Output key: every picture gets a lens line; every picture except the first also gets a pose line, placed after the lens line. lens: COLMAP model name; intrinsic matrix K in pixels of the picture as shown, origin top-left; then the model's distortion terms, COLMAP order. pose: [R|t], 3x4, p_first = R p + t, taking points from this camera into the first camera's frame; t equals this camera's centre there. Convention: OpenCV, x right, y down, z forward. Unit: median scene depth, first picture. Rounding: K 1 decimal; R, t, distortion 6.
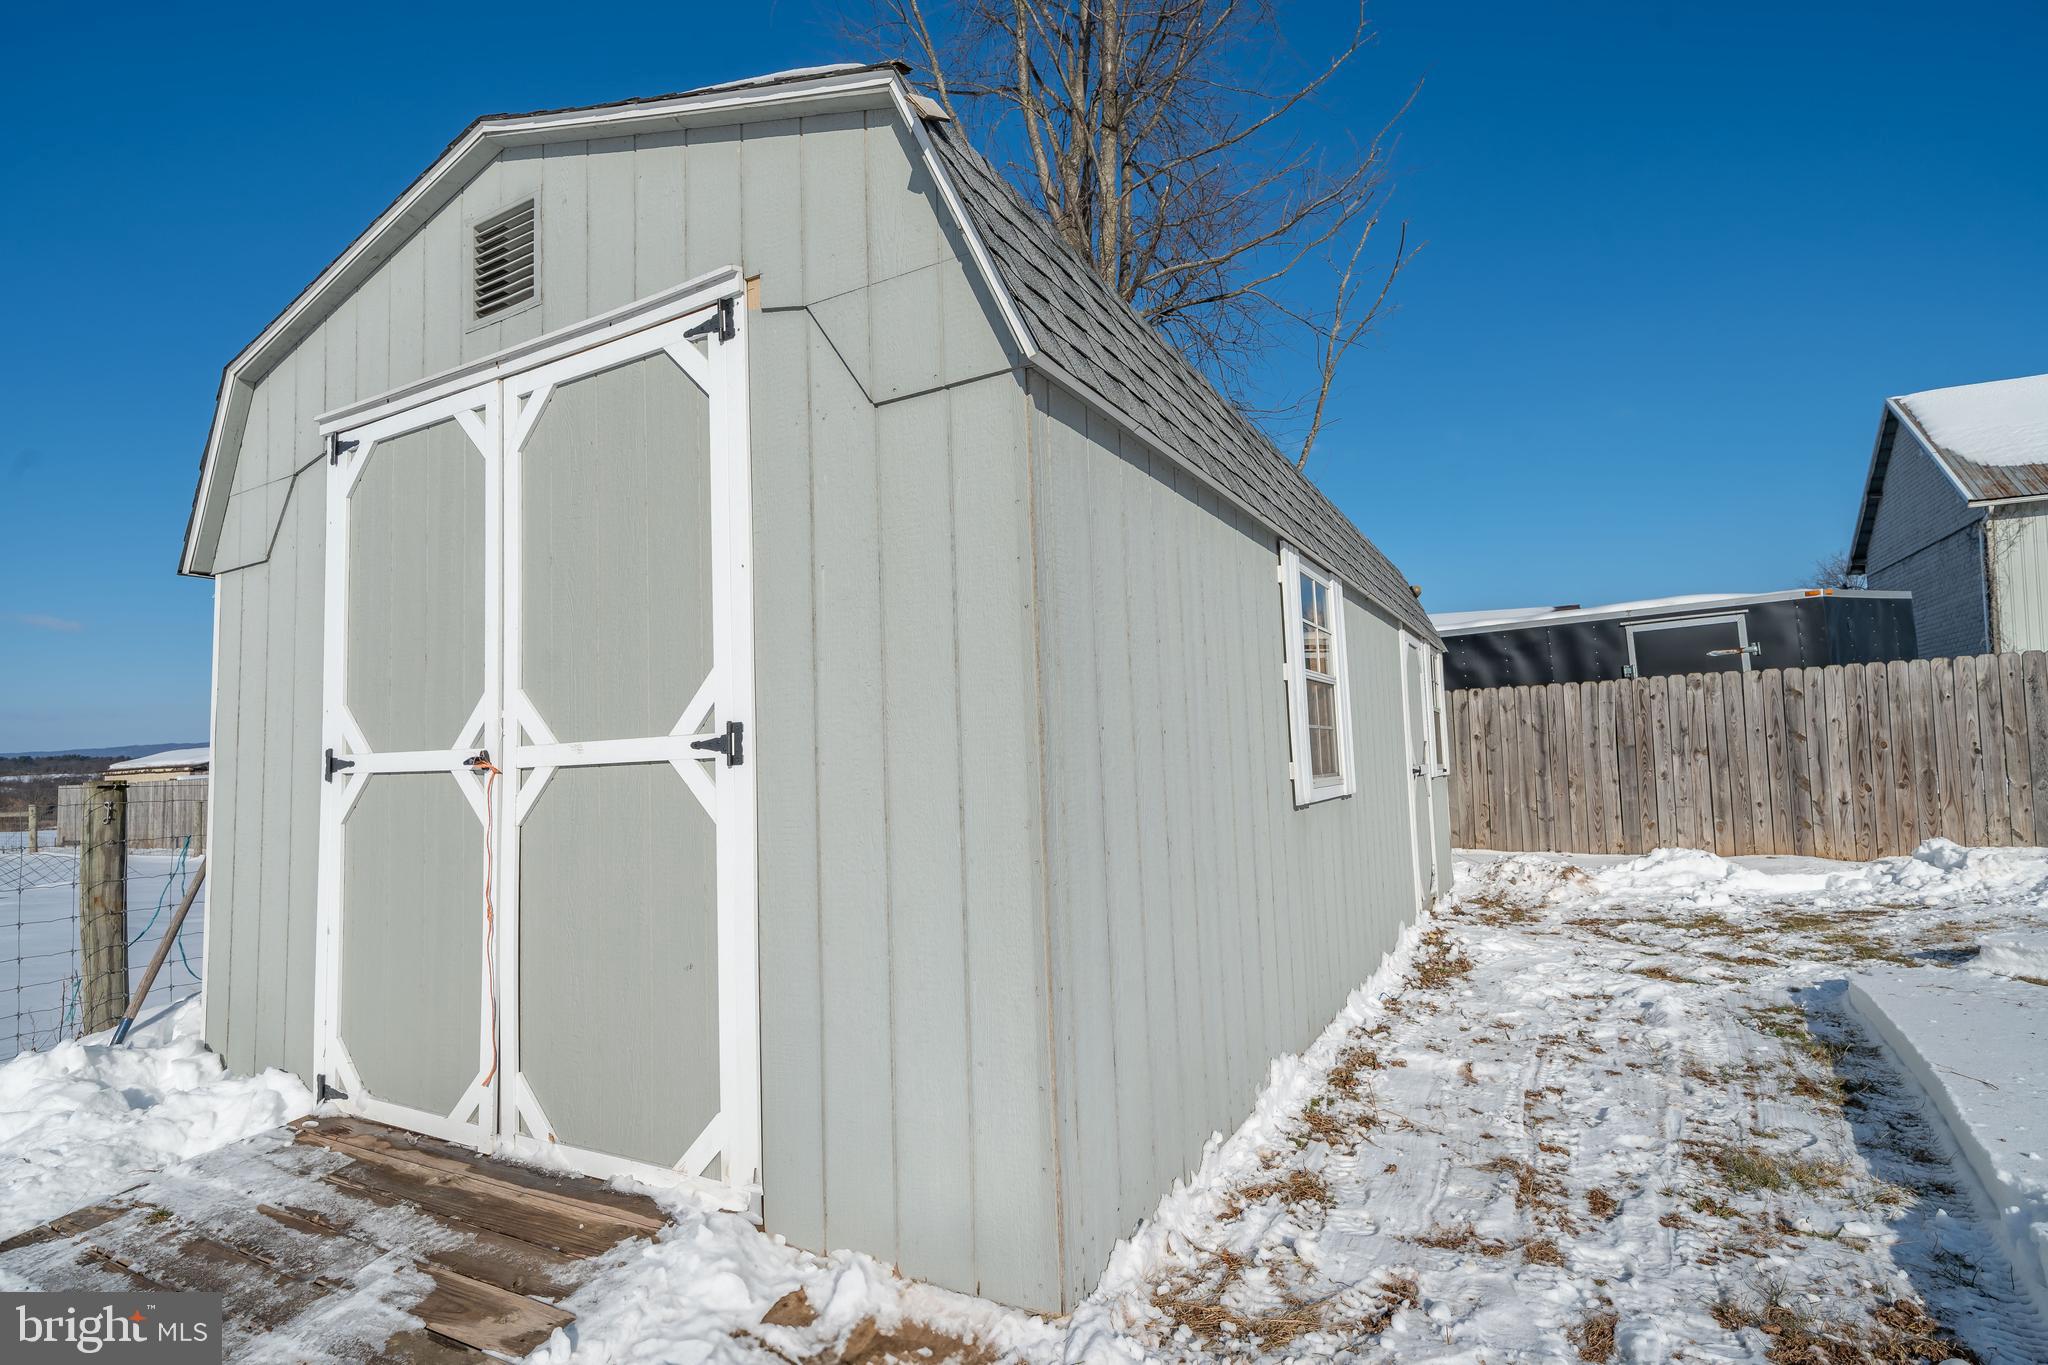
lens RADIAL K [[995.4, 0, 1017.3], [0, 995.4, 684.0], [0, 0, 1]] dist [-0.001676, 0.000832]
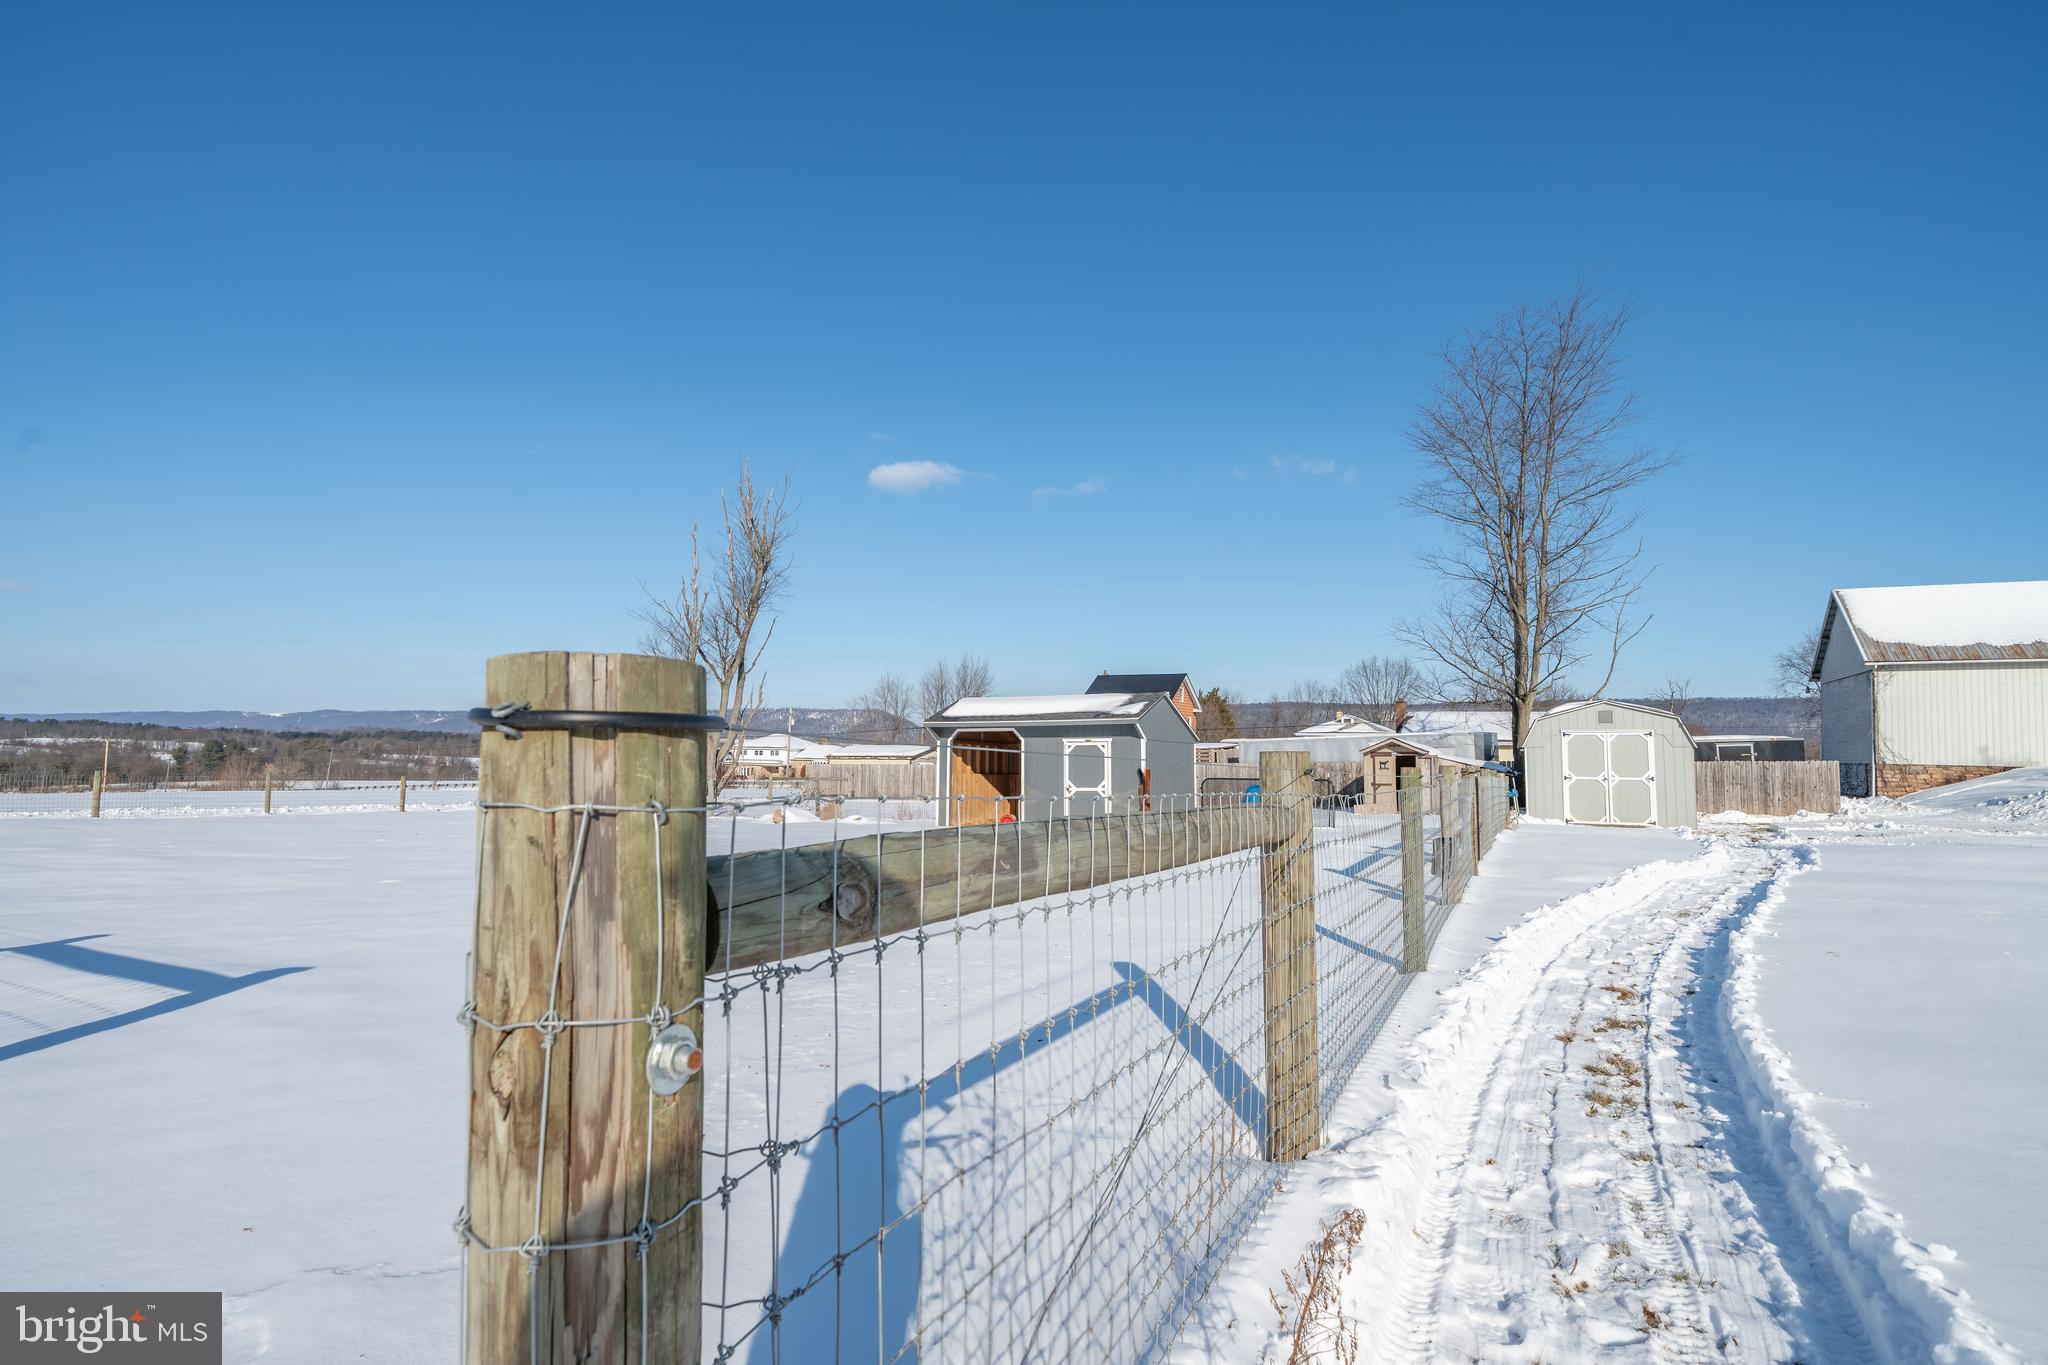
lens RADIAL K [[995.4, 0, 1017.3], [0, 995.4, 684.0], [0, 0, 1]] dist [-0.001676, 0.000832]
pose [[0.999050, 0.043203, 0.005639, -1.792402], [-0.043179, 0.999058, -0.004285, -0.151321], [-0.005819, 0.004038, 0.999975, -2.363799]]
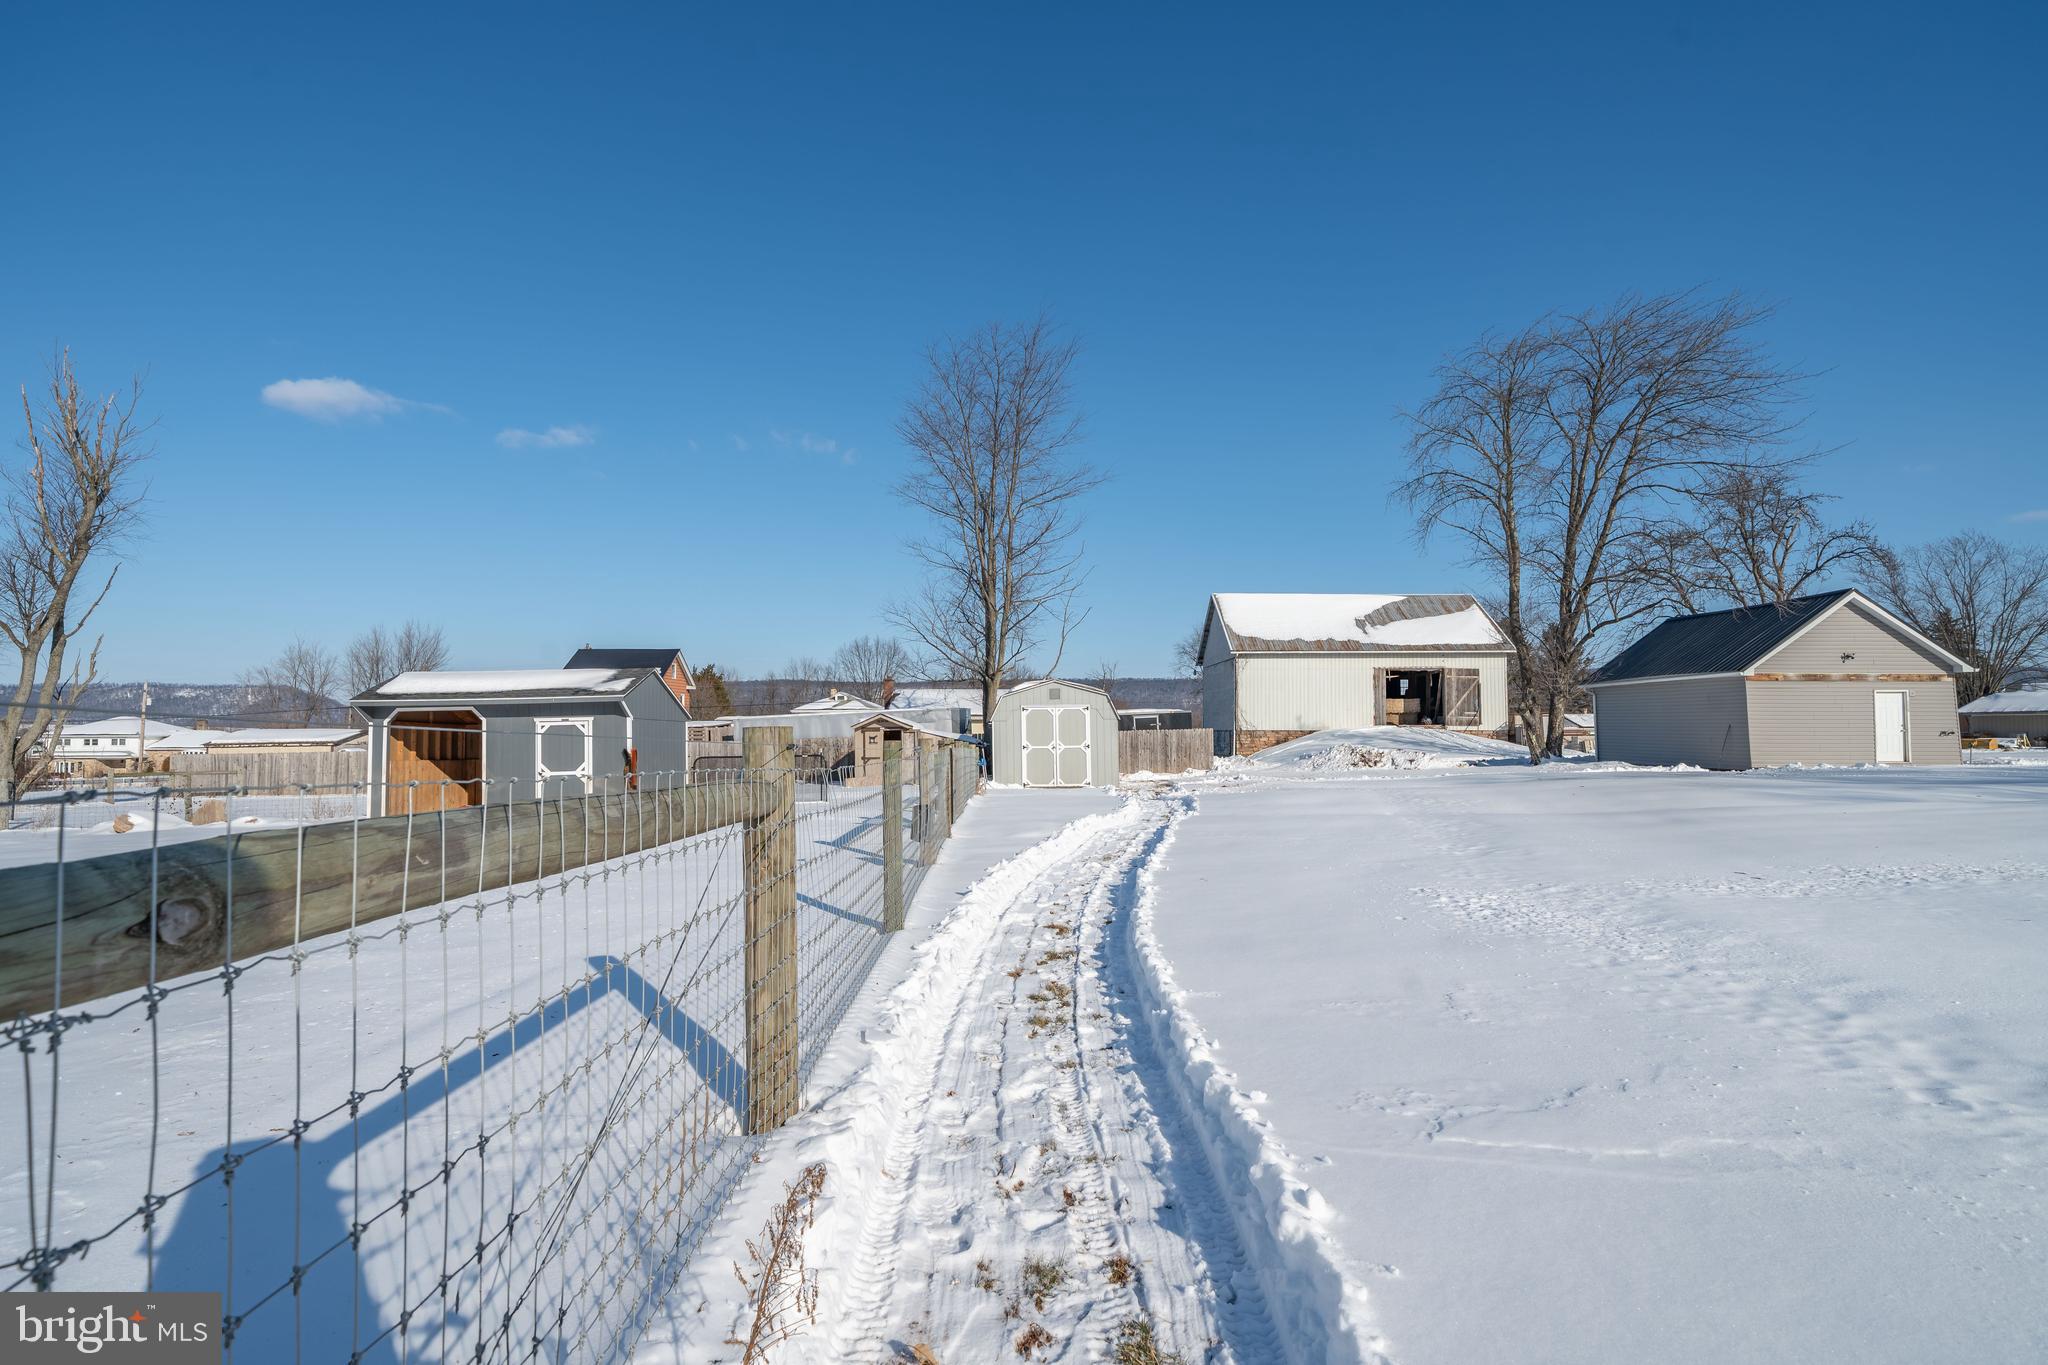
lens RADIAL K [[995.4, 0, 1017.3], [0, 995.4, 684.0], [0, 0, 1]] dist [-0.001676, 0.000832]
pose [[0.876393, 0.047134, 0.479284, -1.784285], [-0.050730, 0.998698, -0.005453, -0.150491], [-0.478917, -0.019535, 0.877643, -2.364318]]
